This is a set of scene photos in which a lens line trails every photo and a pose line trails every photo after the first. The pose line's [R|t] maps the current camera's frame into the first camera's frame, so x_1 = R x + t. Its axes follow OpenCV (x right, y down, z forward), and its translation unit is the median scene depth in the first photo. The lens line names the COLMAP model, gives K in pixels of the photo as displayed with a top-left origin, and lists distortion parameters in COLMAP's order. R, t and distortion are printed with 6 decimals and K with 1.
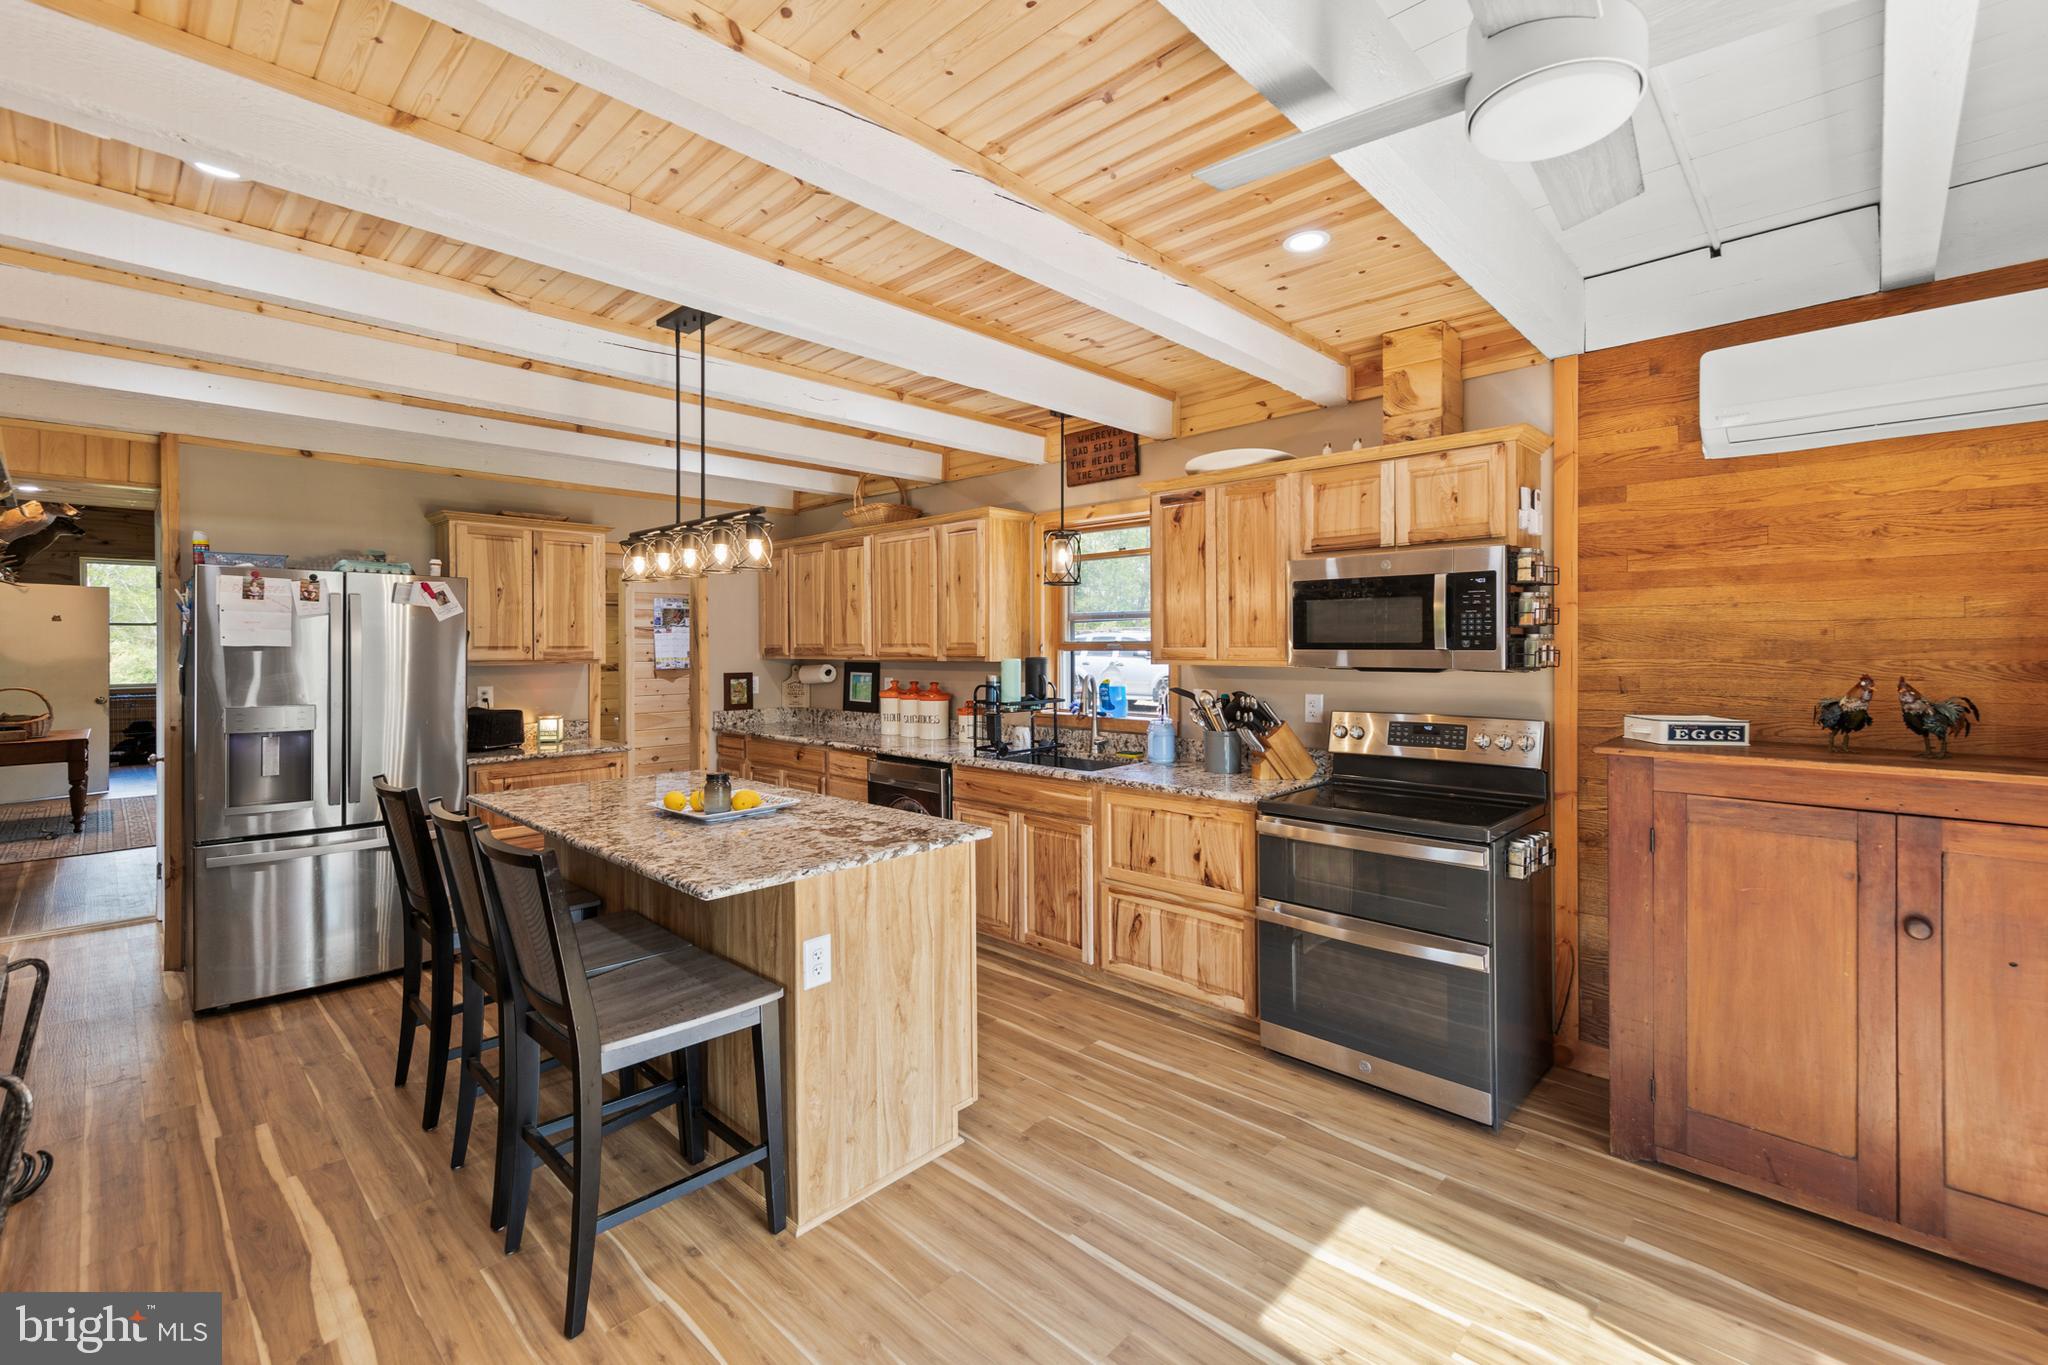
lens RADIAL K [[876.4, 0, 1057.6], [0, 876.4, 640.5], [0, 0, 1]] dist [0.000617, -0.000068]
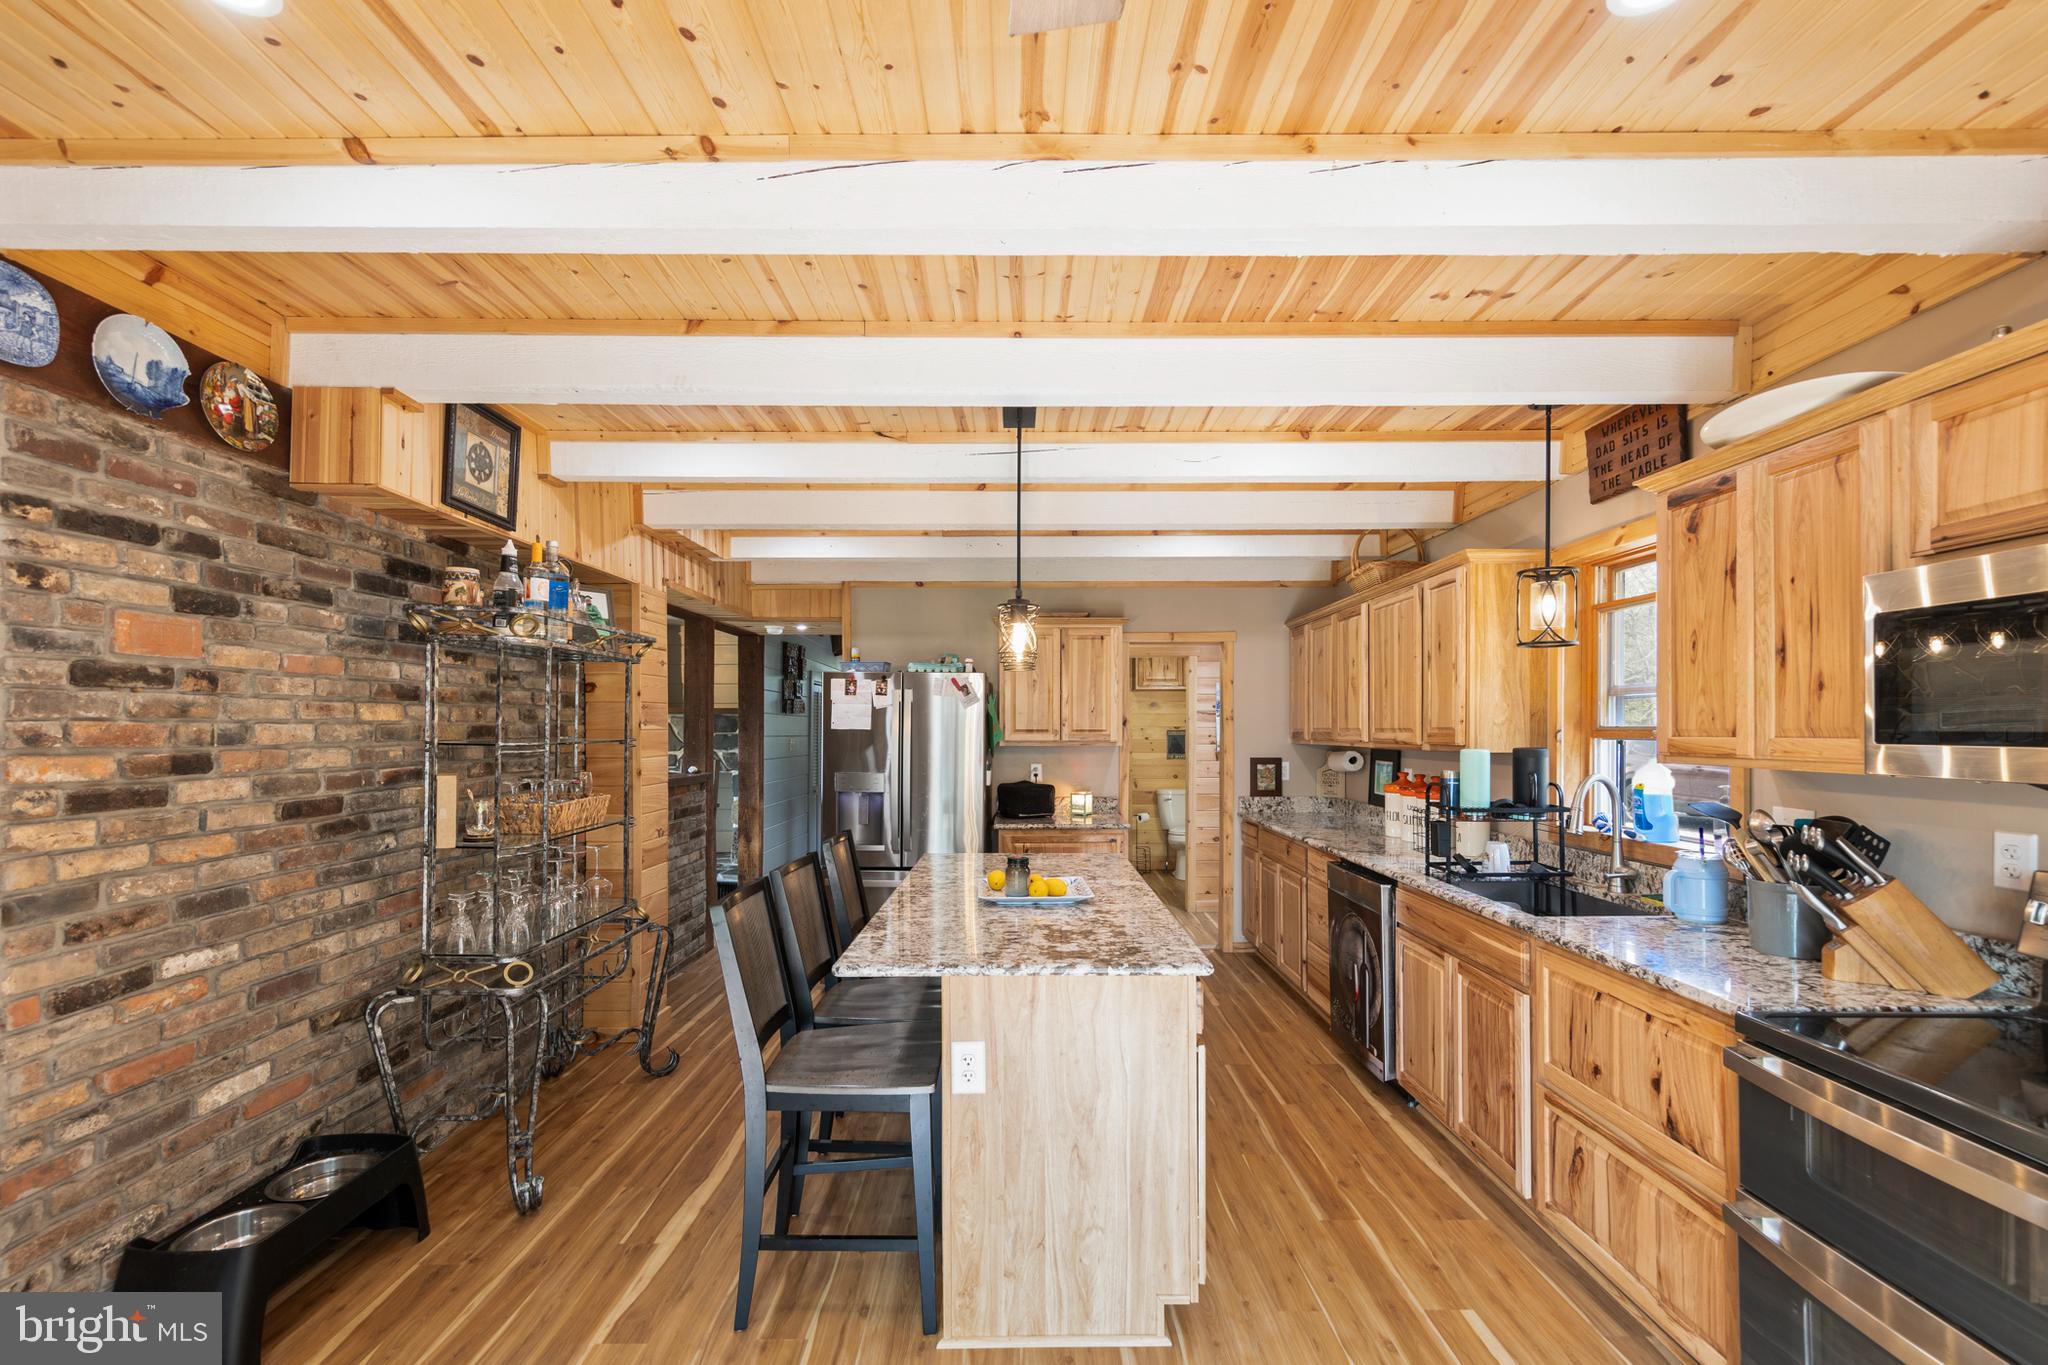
lens RADIAL K [[890.6, 0, 1025.3], [0, 890.6, 720.4], [0, 0, 1]] dist [0.002631, -0.000216]
pose [[0.679270, -0.003205, -0.733881, 0.271477], [0.001294, 0.999994, -0.003170, -0.002215], [0.733887, 0.001204, 0.679270, 0.226520]]
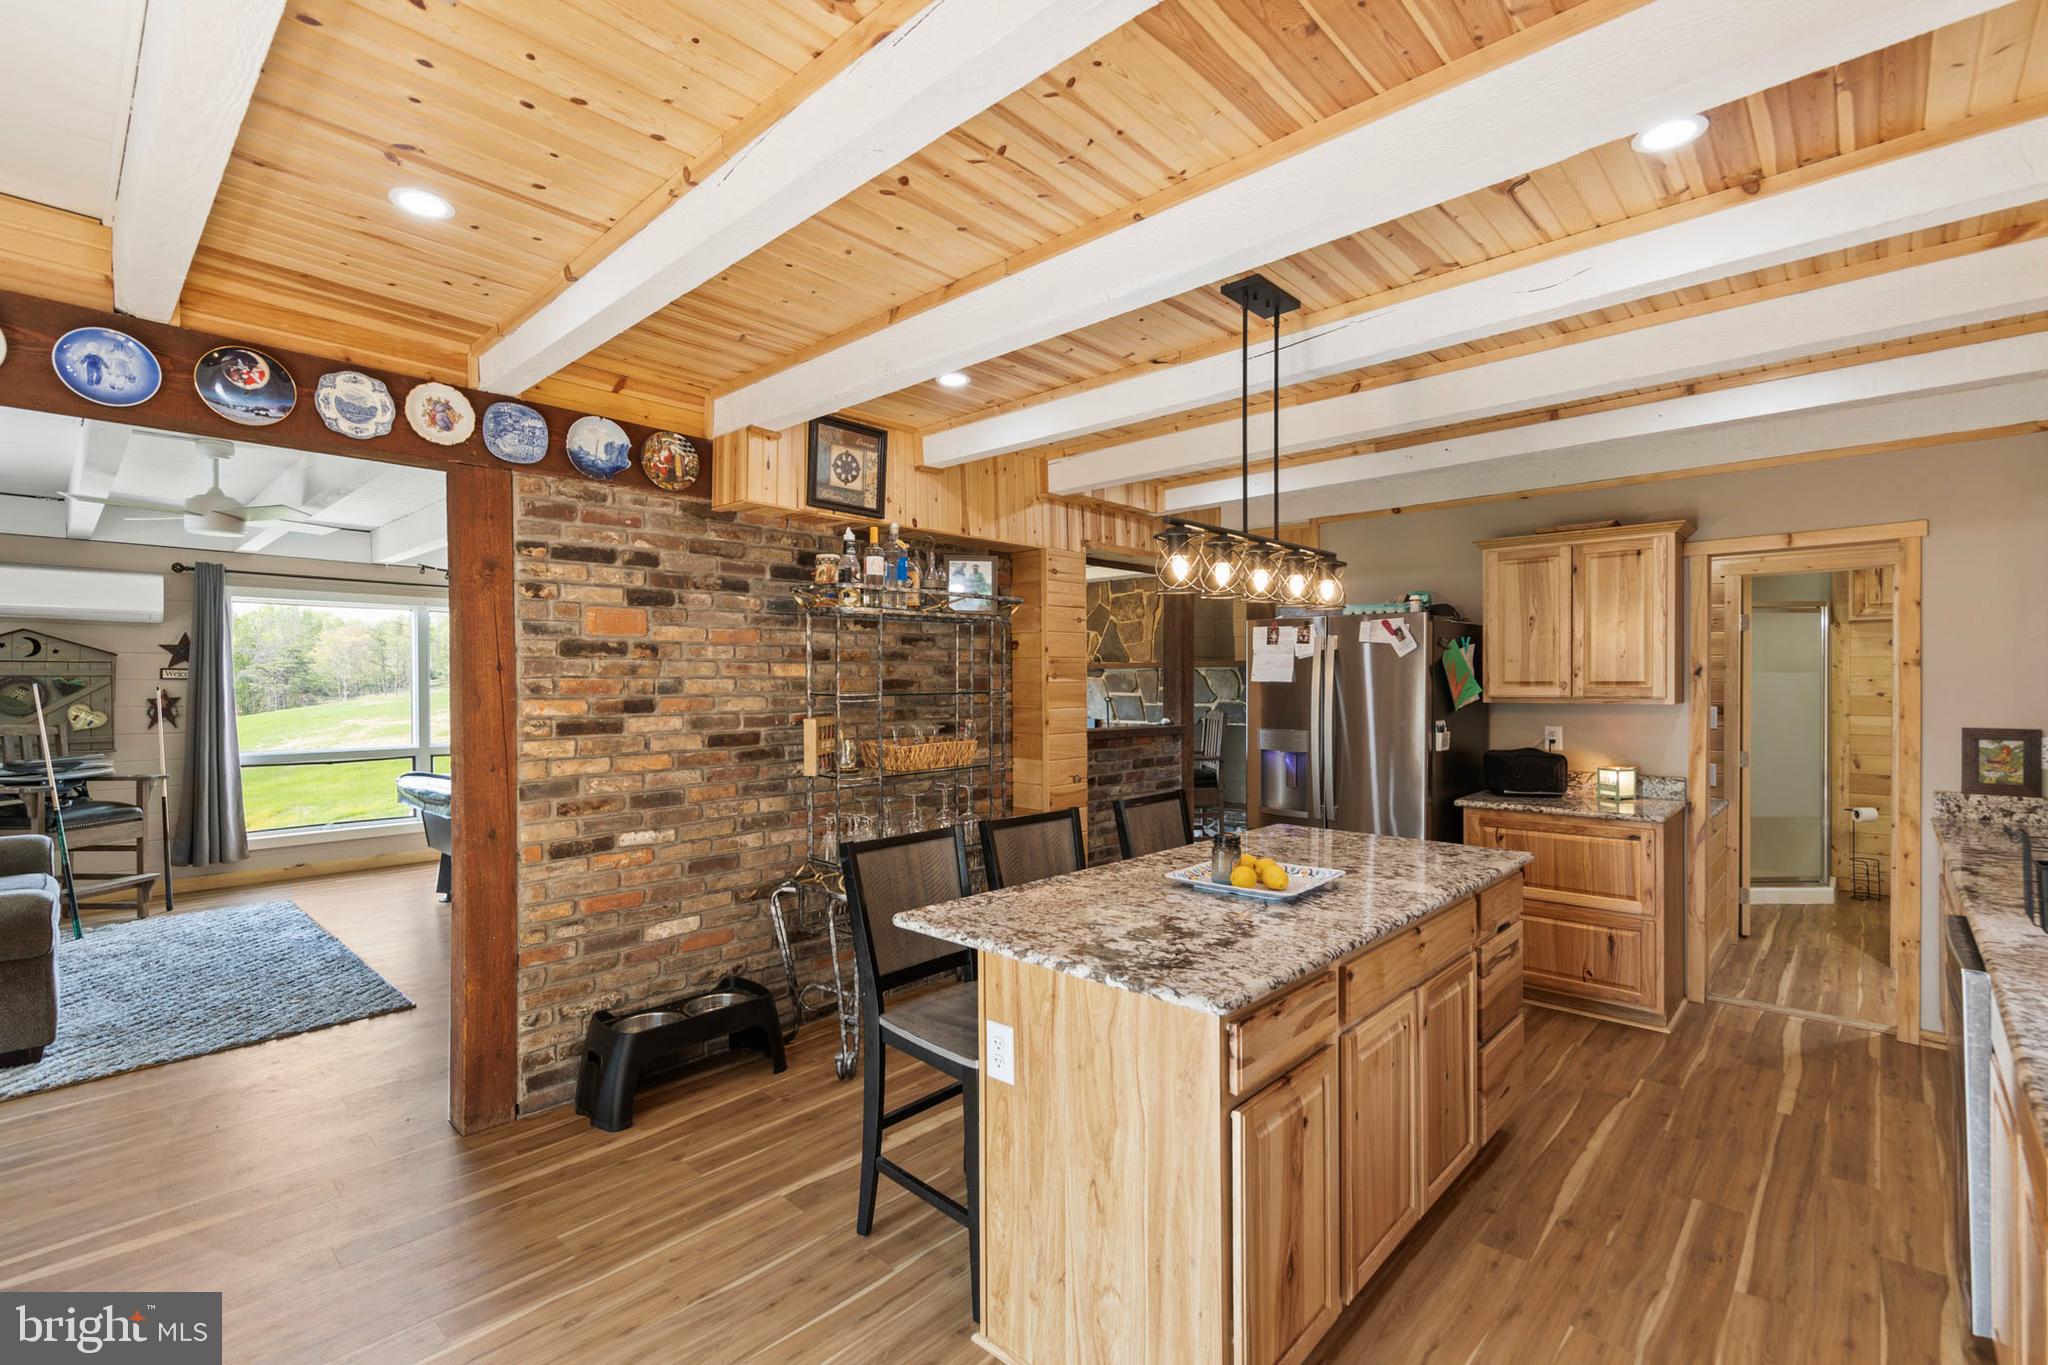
lens RADIAL K [[904.4, 0, 1024.0], [0, 904.4, 682.5], [0, 0, 1]] dist [0.005553, -0.000063]
pose [[-0.009393, 0.004263, -0.999947, 0.353898], [0.007647, 0.999962, 0.004191, -0.000385], [0.999927, -0.007607, -0.009425, 0.595548]]
